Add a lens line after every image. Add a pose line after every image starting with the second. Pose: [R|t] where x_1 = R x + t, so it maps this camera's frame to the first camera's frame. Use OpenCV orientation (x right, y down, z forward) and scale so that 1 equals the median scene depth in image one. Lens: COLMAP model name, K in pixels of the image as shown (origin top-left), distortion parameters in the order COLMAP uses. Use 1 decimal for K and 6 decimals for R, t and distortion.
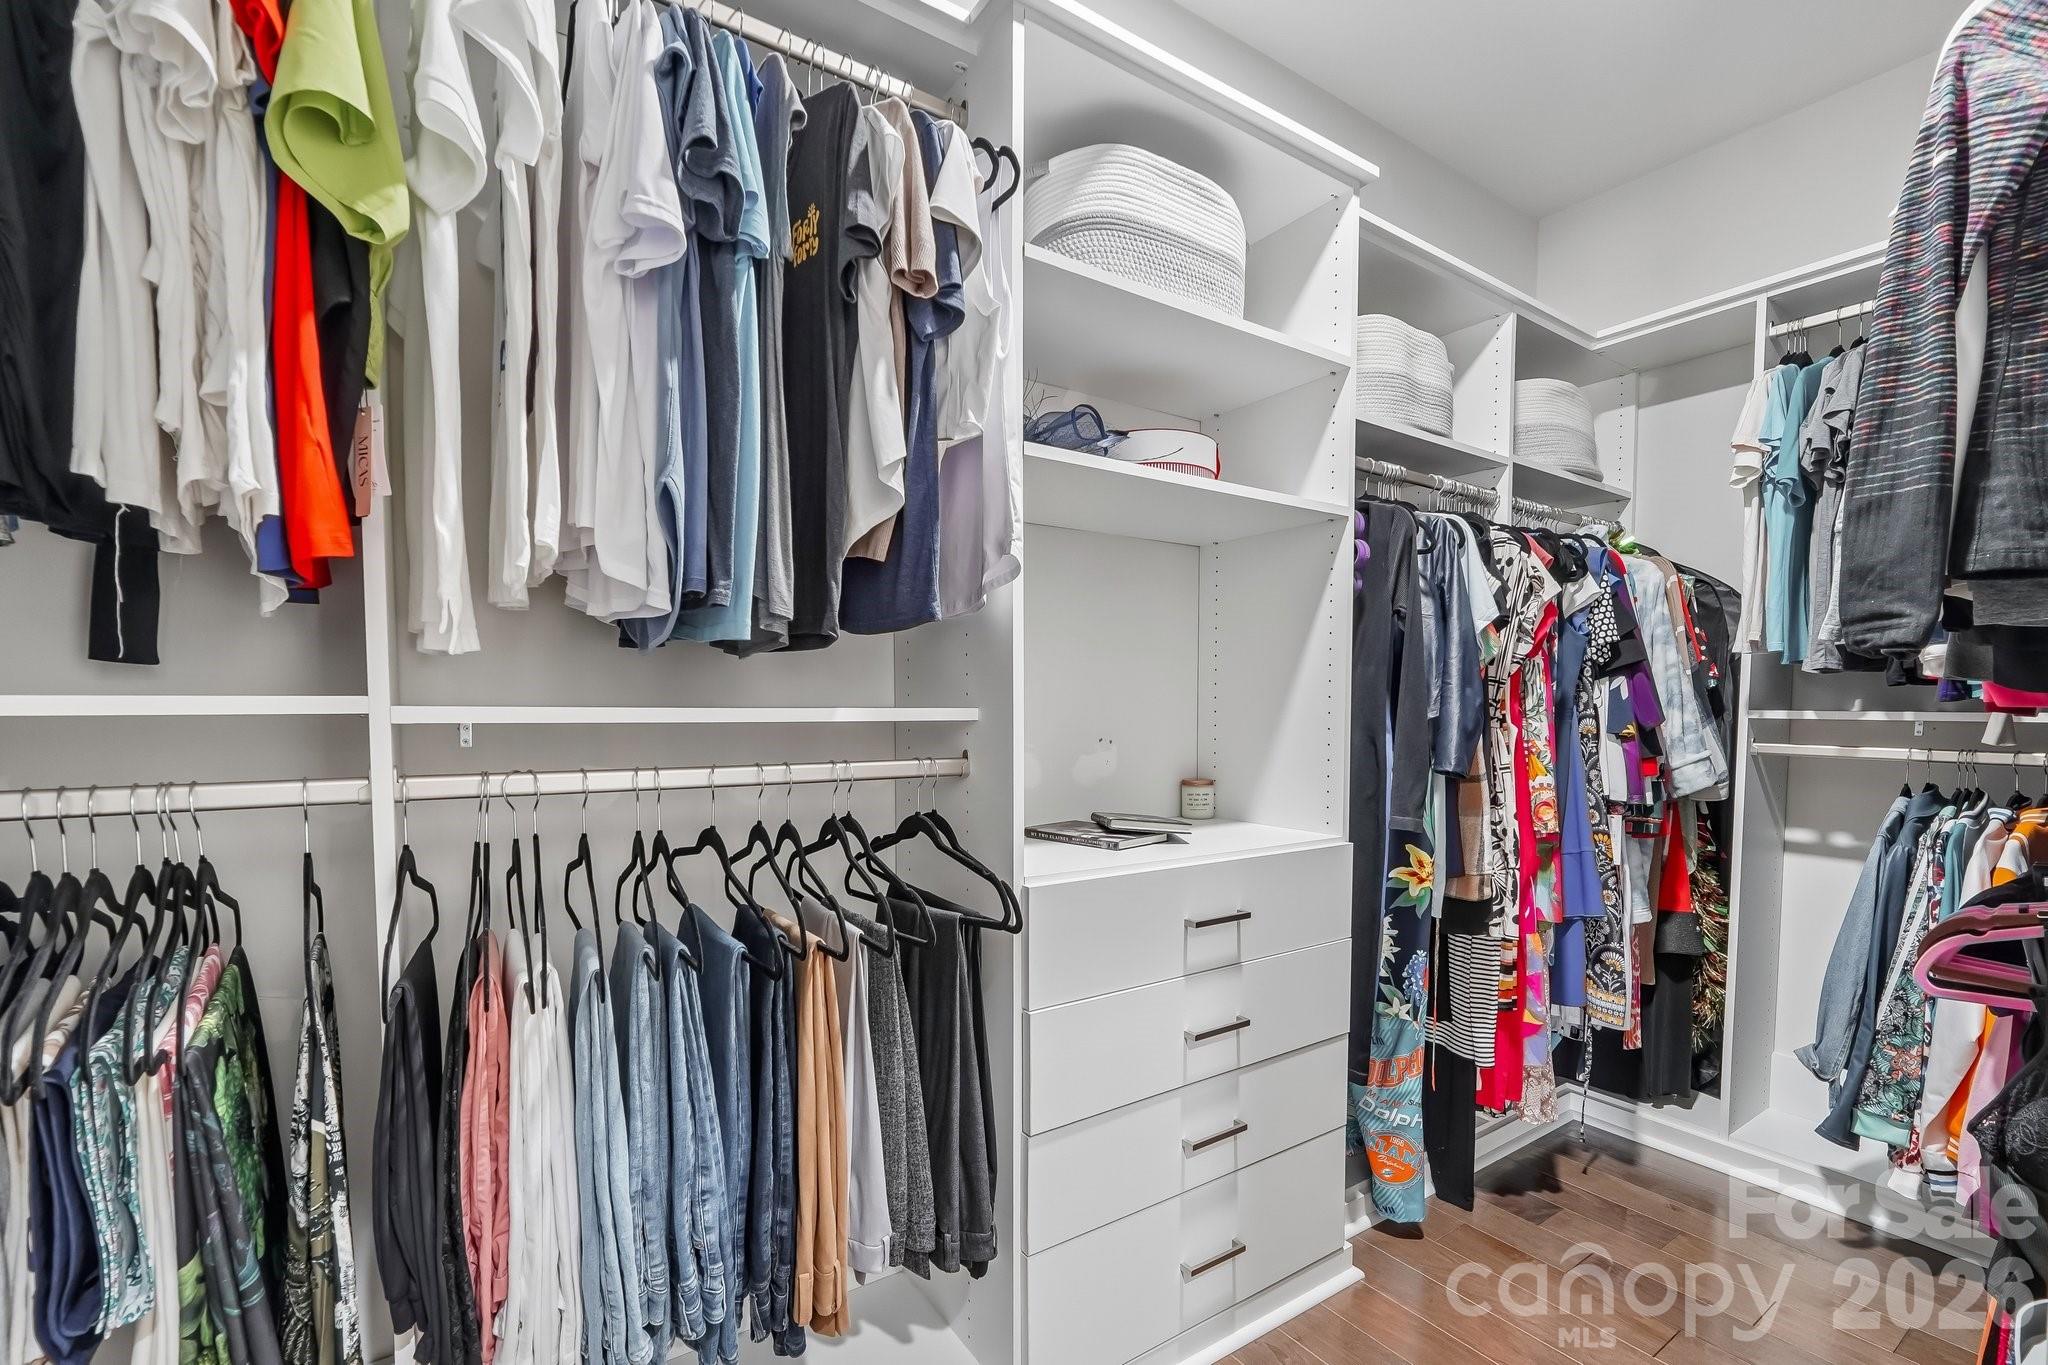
lens RADIAL K [[864.8, 0, 1024.0], [0, 864.8, 682.5], [0, 0, 1]] dist [-0.021158, 0.009343]
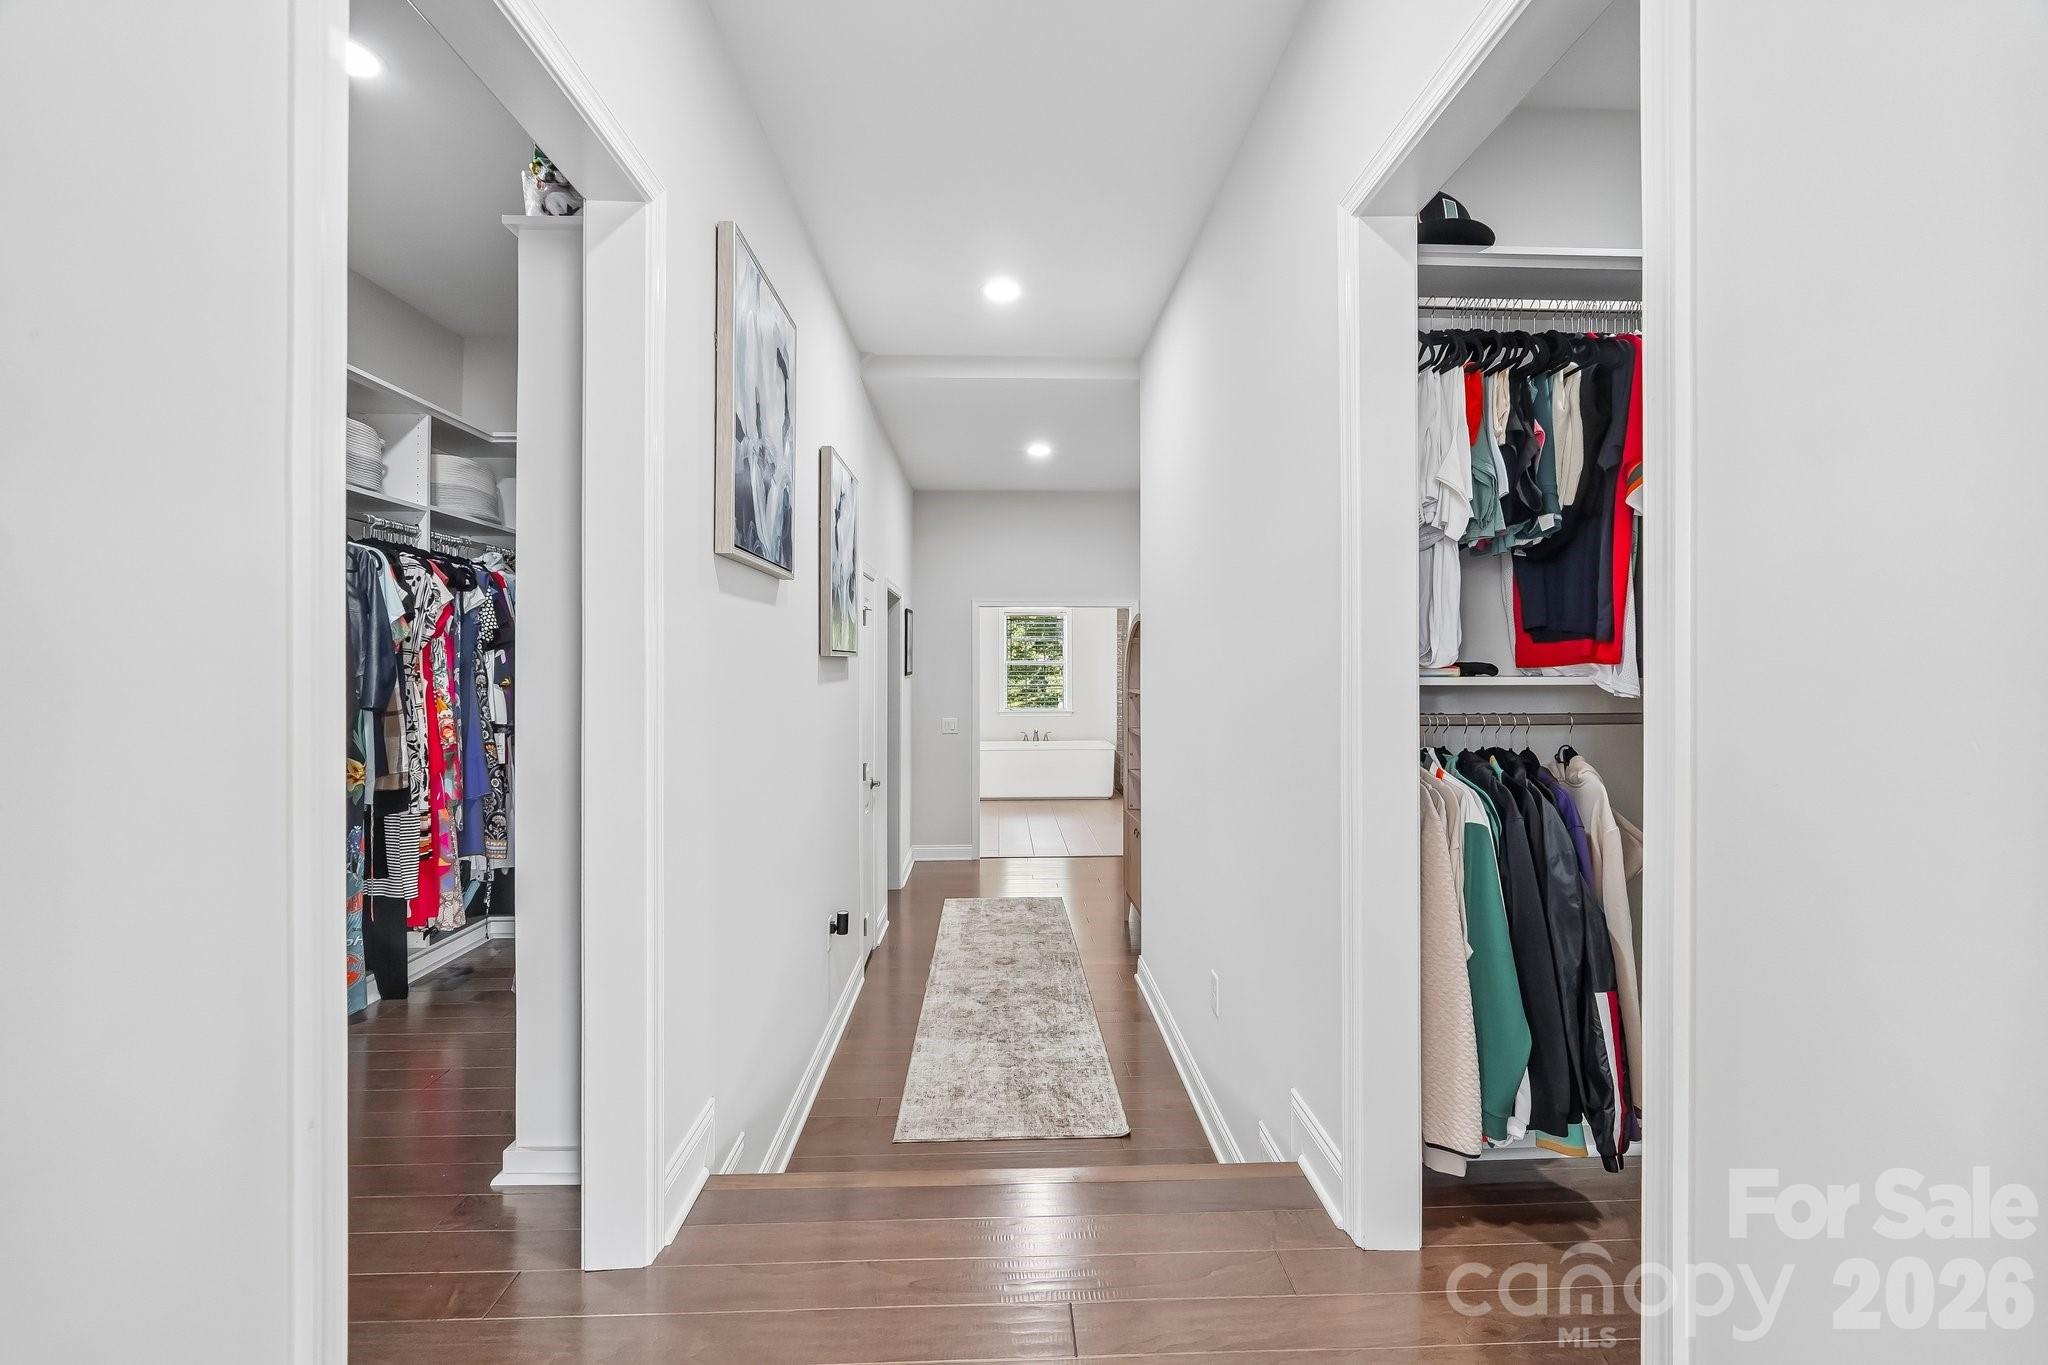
lens RADIAL K [[864.8, 0, 1024.0], [0, 864.8, 682.5], [0, 0, 1]] dist [-0.021158, 0.009343]
pose [[0.516349, -0.022362, 0.856086, -0.222997], [-0.016281, 0.999222, 0.035920, -0.020581], [-0.856223, -0.032485, 0.515584, -0.779238]]
